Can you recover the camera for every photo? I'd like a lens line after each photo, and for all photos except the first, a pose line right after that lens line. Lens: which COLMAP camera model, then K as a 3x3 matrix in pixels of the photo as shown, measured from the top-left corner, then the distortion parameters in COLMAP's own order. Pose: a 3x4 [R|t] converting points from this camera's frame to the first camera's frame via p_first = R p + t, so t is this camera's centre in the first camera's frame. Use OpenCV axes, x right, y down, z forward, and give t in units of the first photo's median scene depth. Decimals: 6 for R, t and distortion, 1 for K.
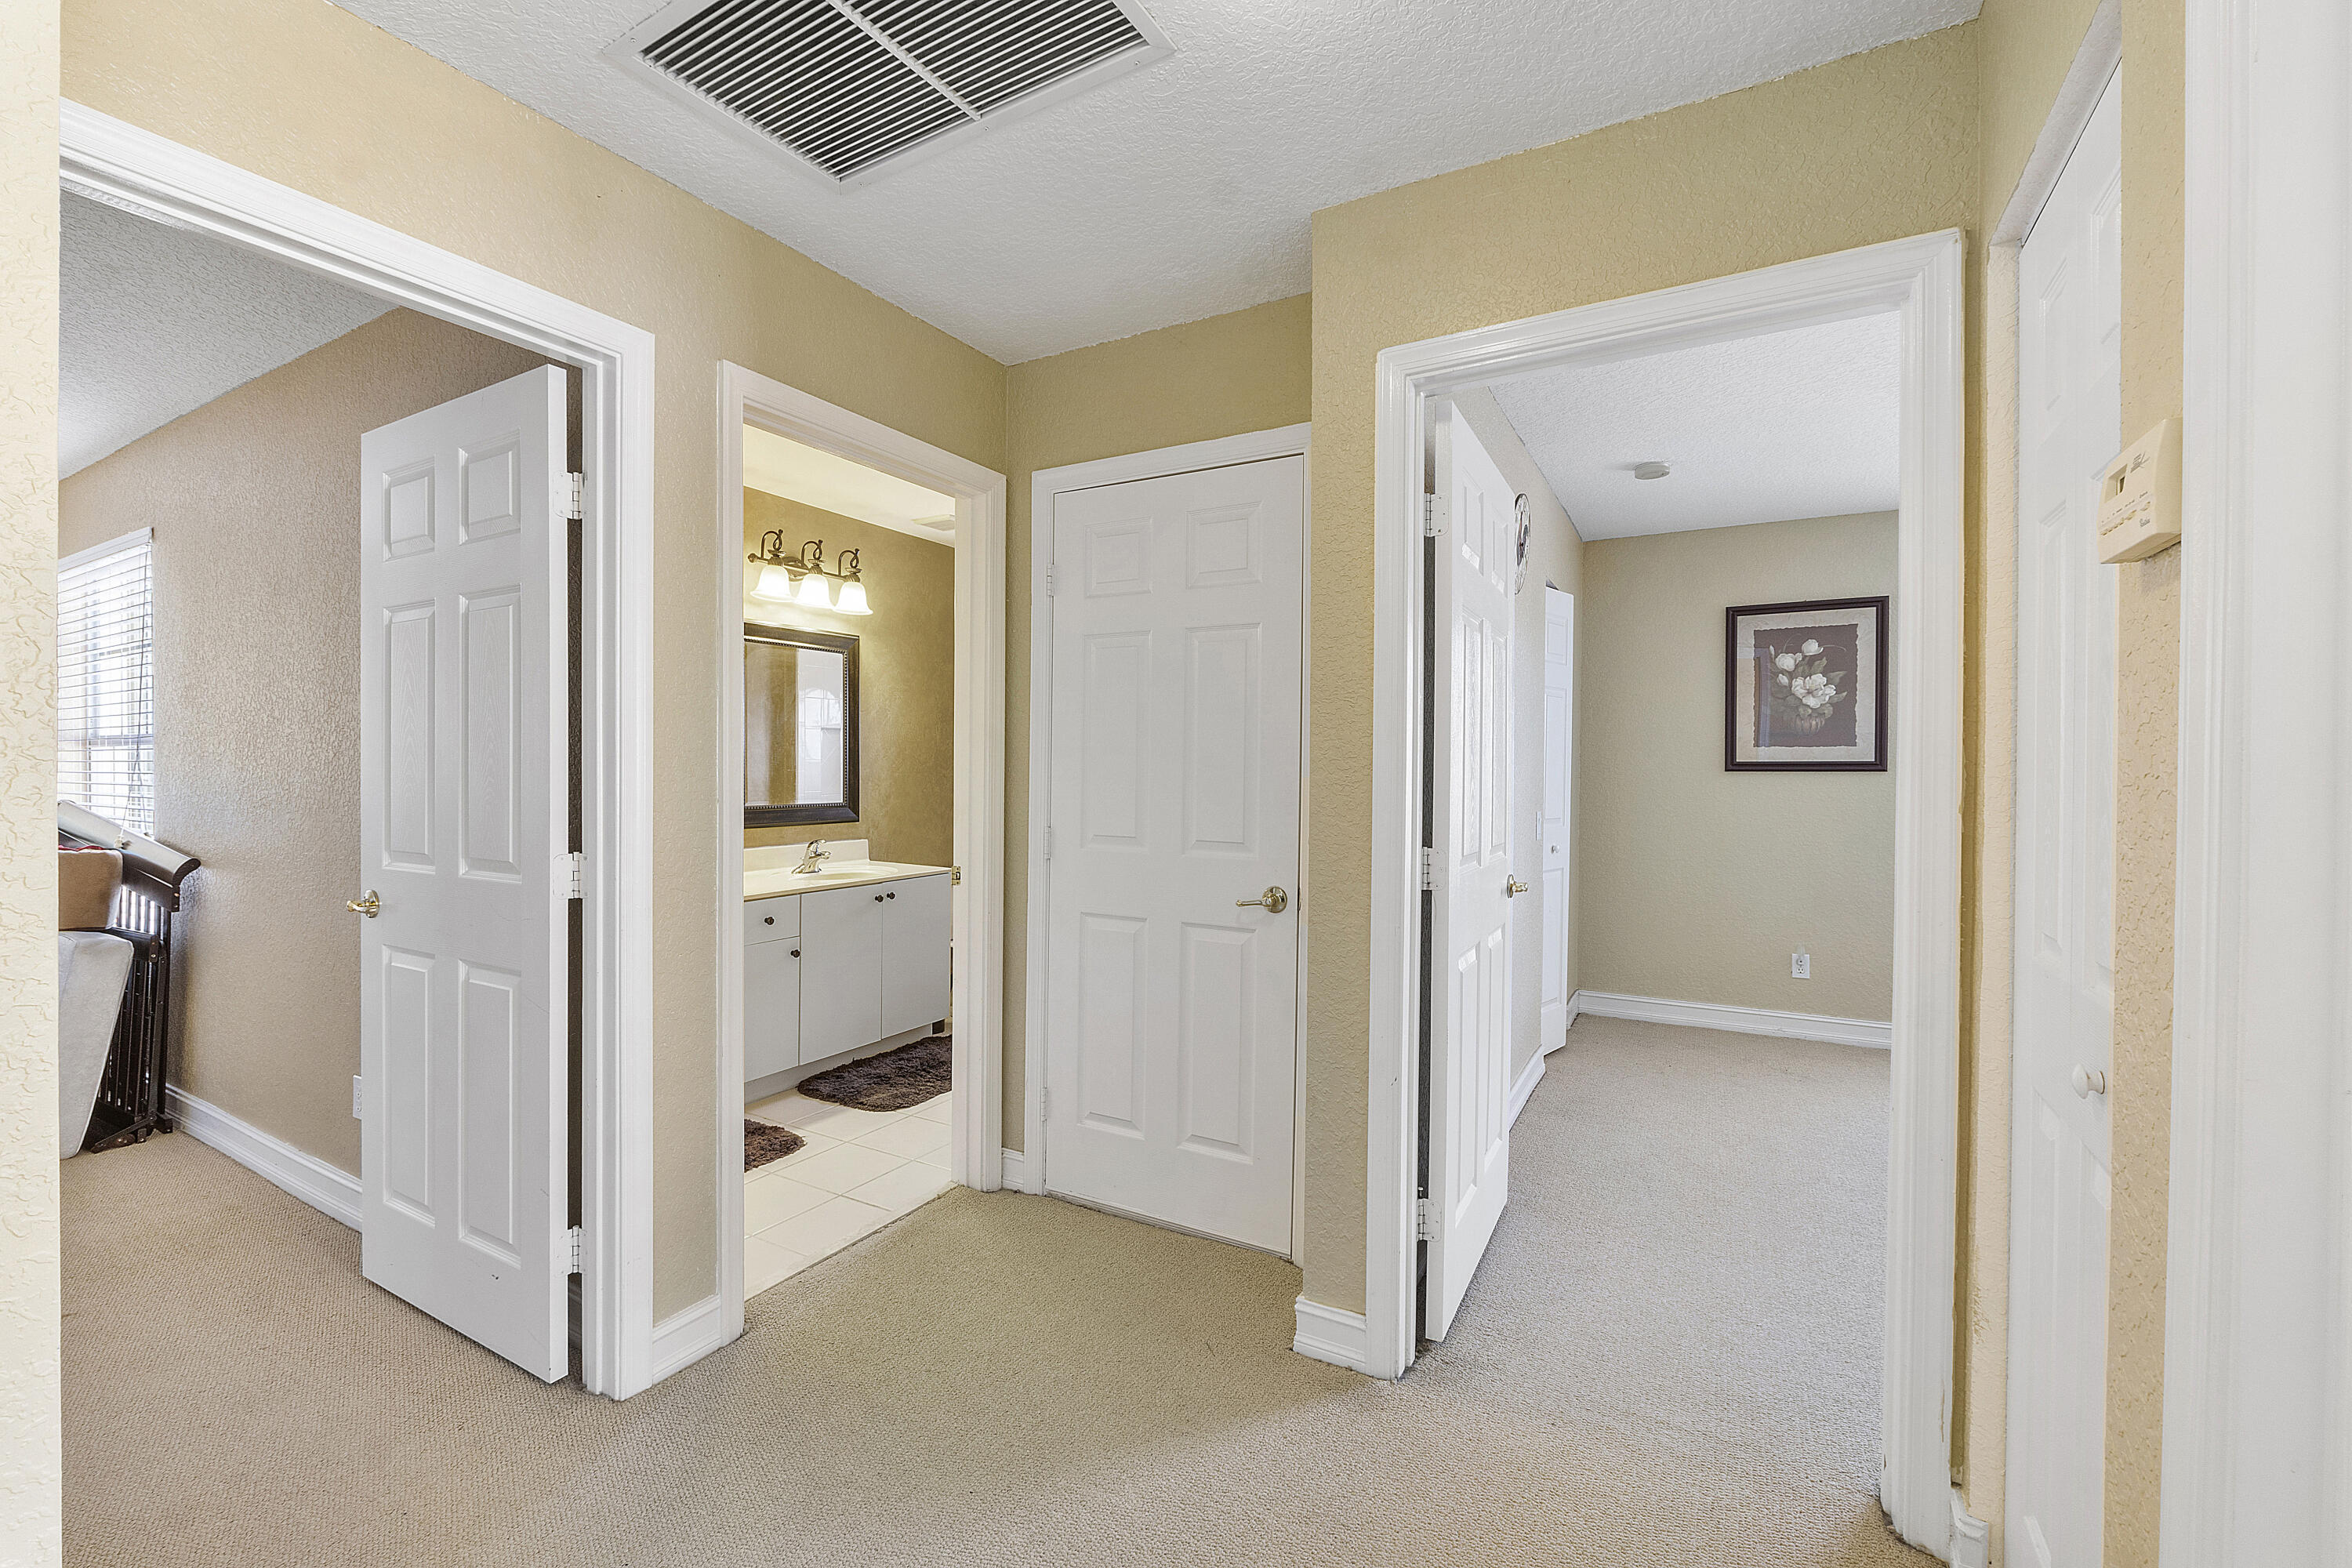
lens RADIAL K [[1002.5, 0, 1165.2], [0, 1002.5, 770.7], [0, 0, 1]] dist [-0.006173, -0.000319]
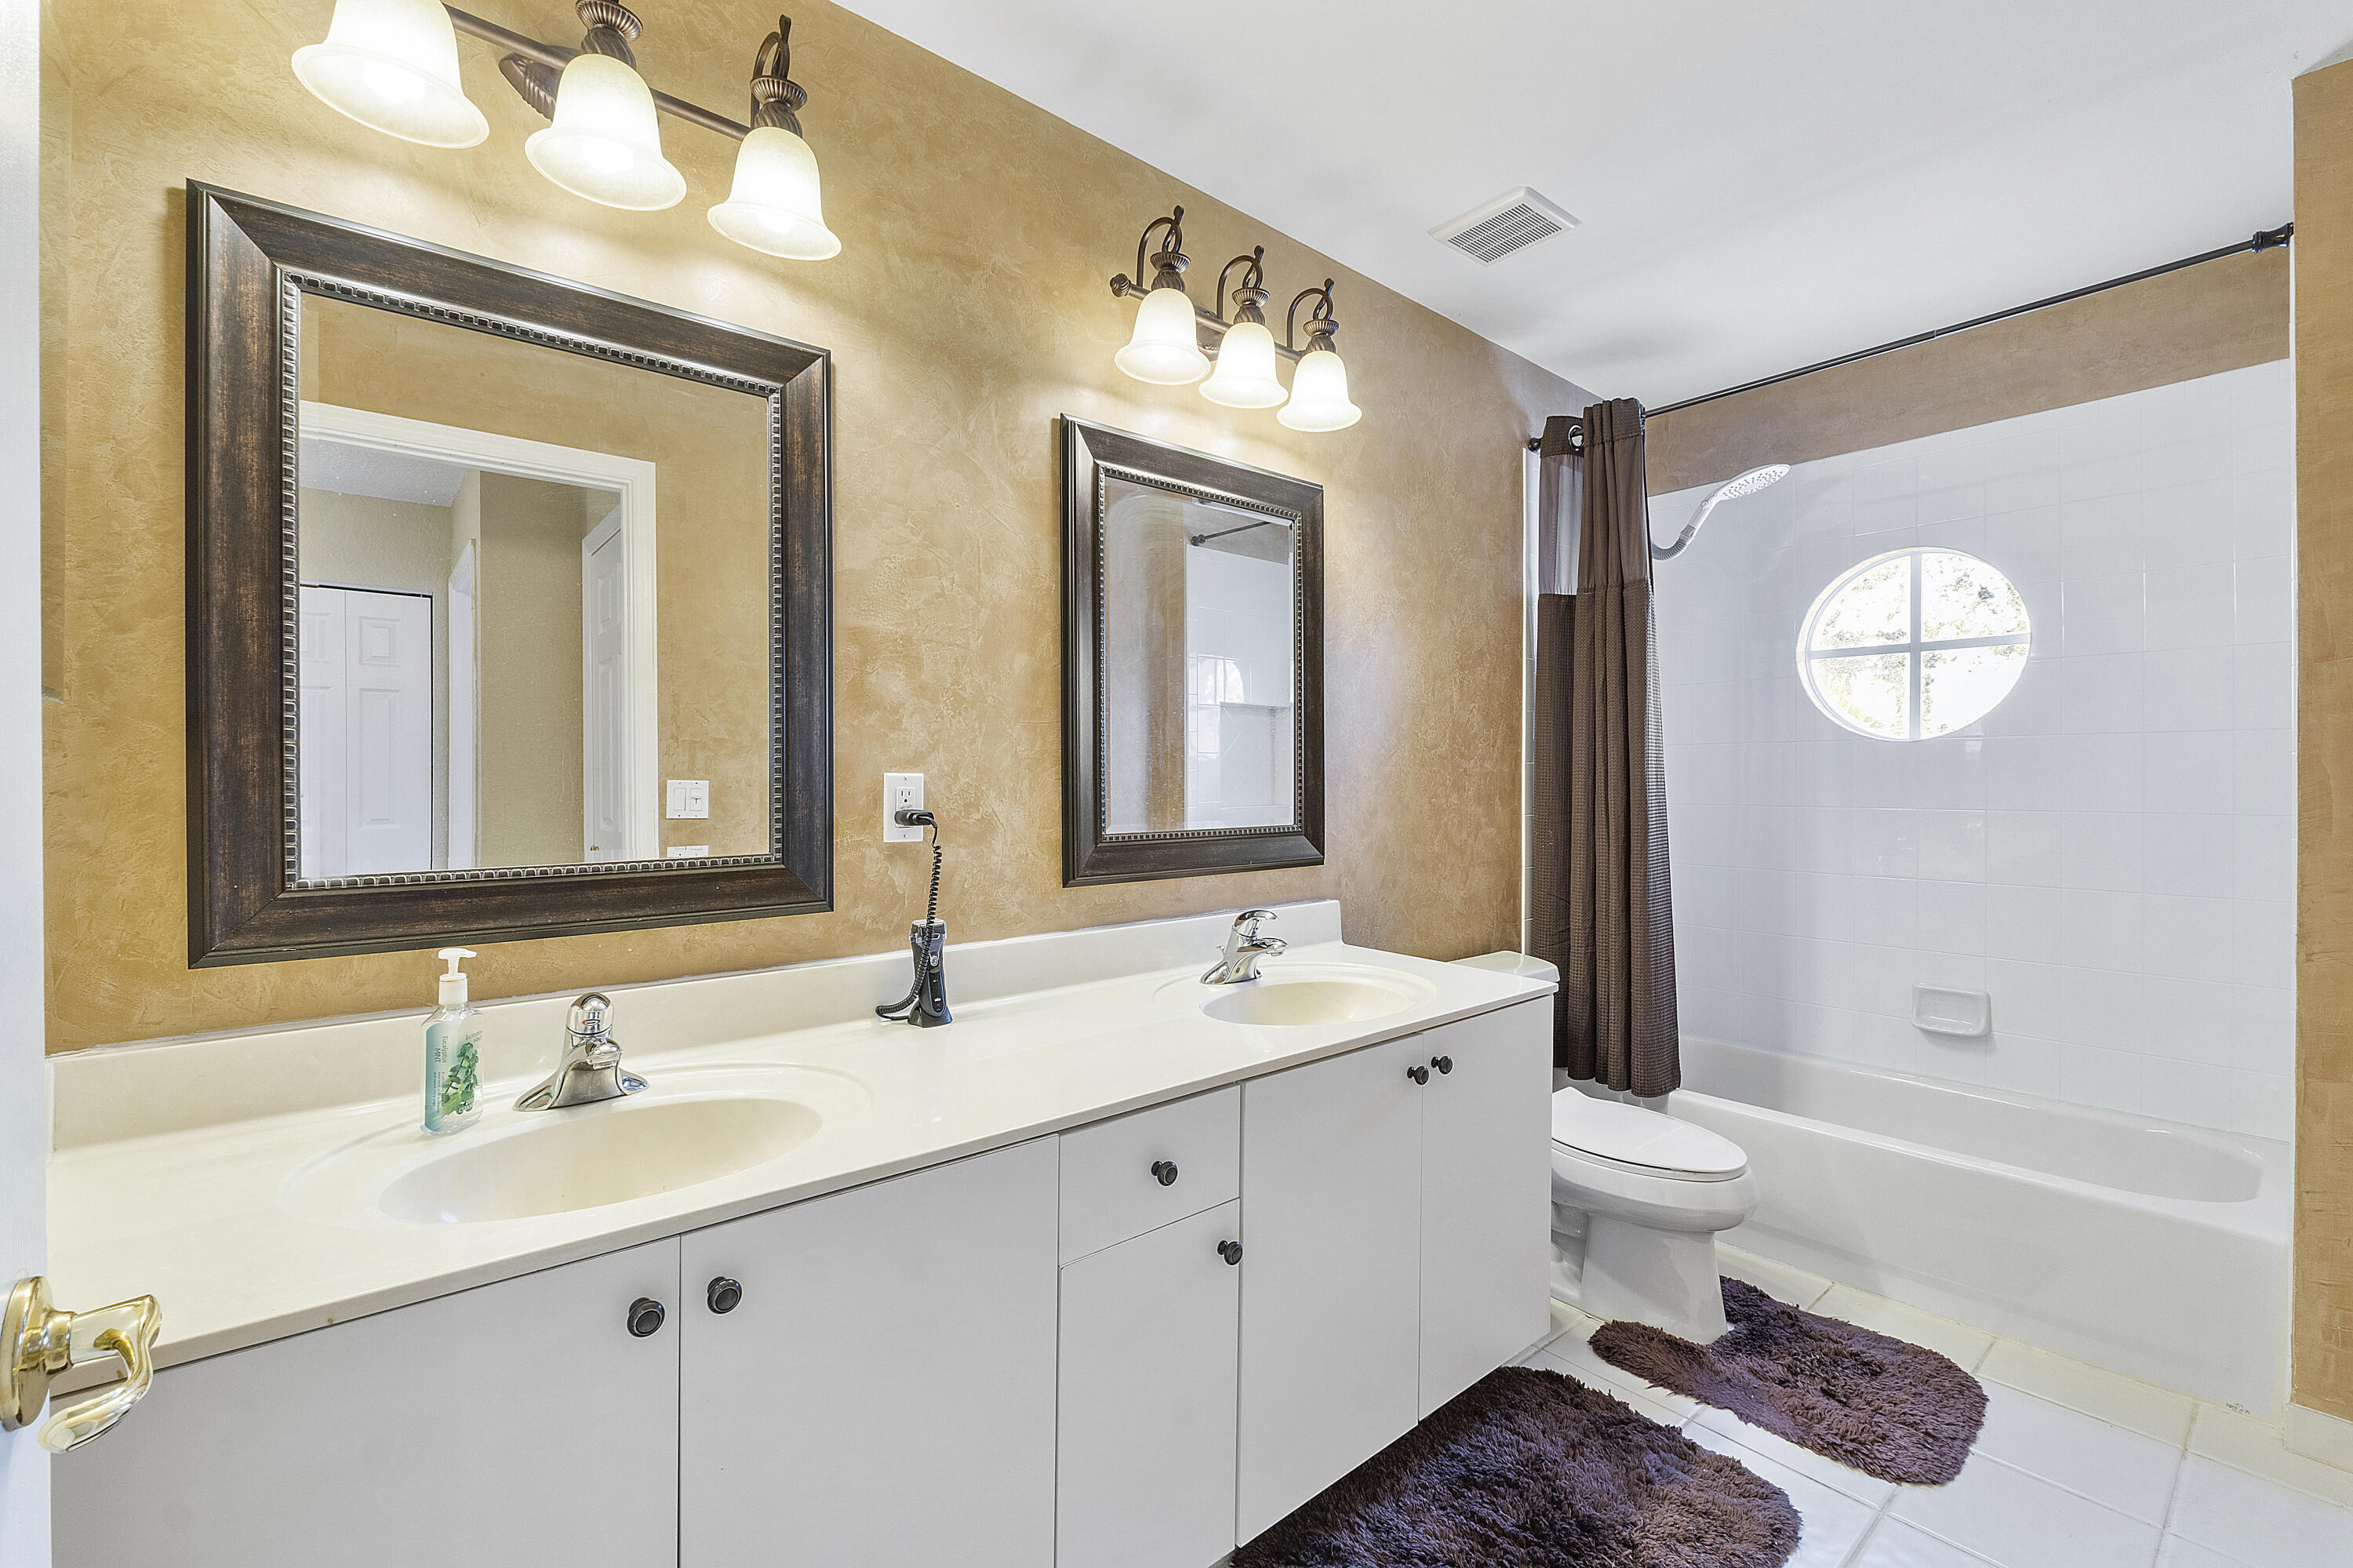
lens RADIAL K [[1003.0, 0, 1177.4], [0, 1003.0, 784.7], [0, 0, 1]] dist [-0.006173, -0.000319]
pose [[0.942410, -0.000739, -0.334460, -0.218307], [0.001360, 0.999998, 0.001621, 0.011776], [0.334458, -0.001983, 0.942409, 0.537366]]
